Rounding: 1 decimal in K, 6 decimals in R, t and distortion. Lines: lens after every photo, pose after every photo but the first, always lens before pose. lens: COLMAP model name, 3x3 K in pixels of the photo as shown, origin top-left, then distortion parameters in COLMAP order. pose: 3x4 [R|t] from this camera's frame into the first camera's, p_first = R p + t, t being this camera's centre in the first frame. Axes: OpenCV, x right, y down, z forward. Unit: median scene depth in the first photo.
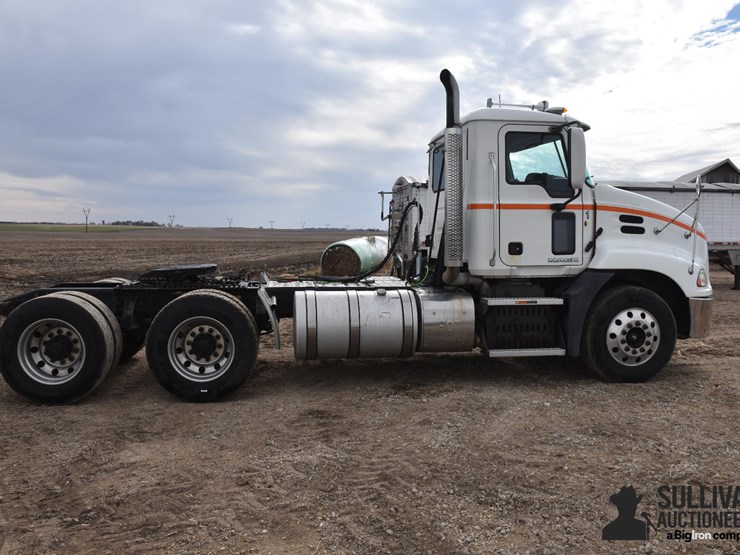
lens RADIAL K [[650.3, 0, 370.0], [0, 650.3, 277.5], [0, 0, 1]] dist [-0.150097, 0.098207]
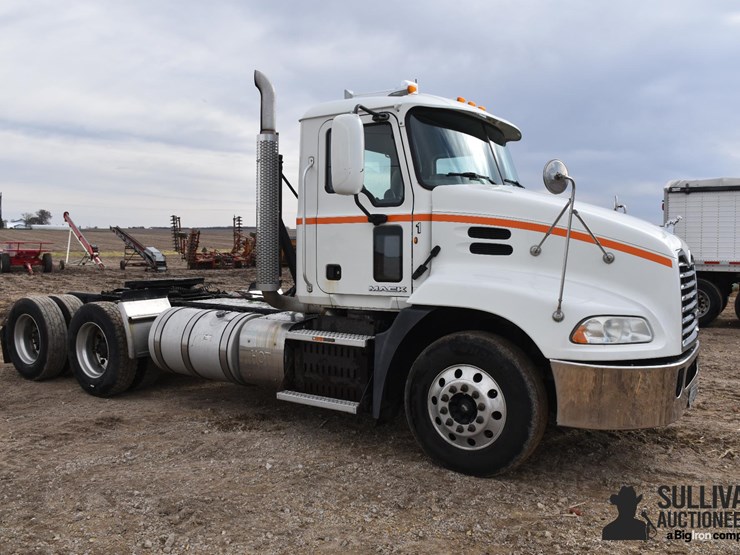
lens RADIAL K [[650.3, 0, 370.0], [0, 650.3, 277.5], [0, 0, 1]] dist [-0.150097, 0.098207]
pose [[0.751659, 0.034772, -0.658635, 0.788999], [-0.047288, 0.998881, -0.001232, -0.038914], [0.657855, 0.032072, 0.752462, 0.413003]]
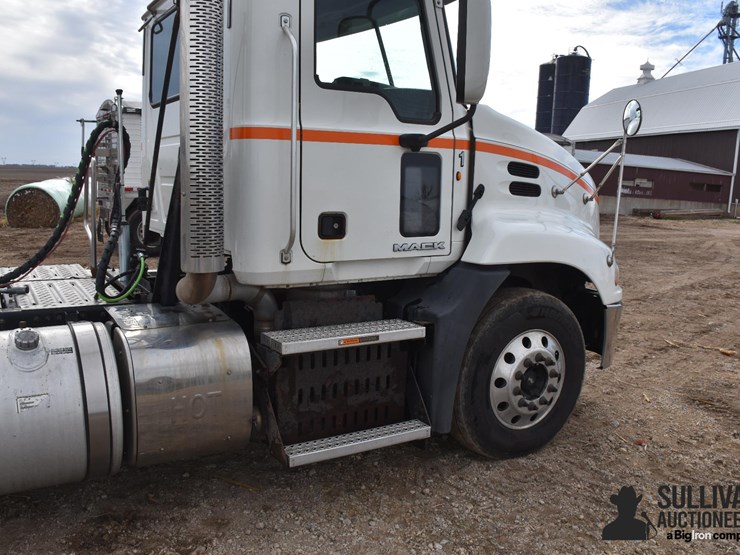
lens RADIAL K [[650.3, 0, 370.0], [0, 650.3, 277.5], [0, 0, 1]] dist [-0.150097, 0.098207]
pose [[0.911616, -0.035568, 0.409502, 0.052935], [-0.002221, 0.995808, 0.091437, -0.050017], [-0.411038, -0.084264, 0.907715, 0.545584]]
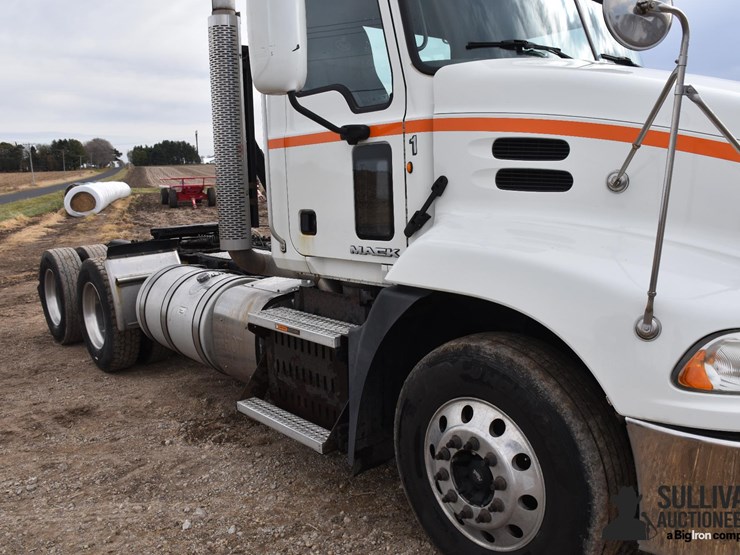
lens RADIAL K [[650.3, 0, 370.0], [0, 650.3, 277.5], [0, 0, 1]] dist [-0.150097, 0.098207]
pose [[0.541360, 0.114409, -0.832971, 0.680450], [-0.019490, 0.992140, 0.123604, -0.065246], [0.840565, -0.050680, 0.539335, 0.753338]]
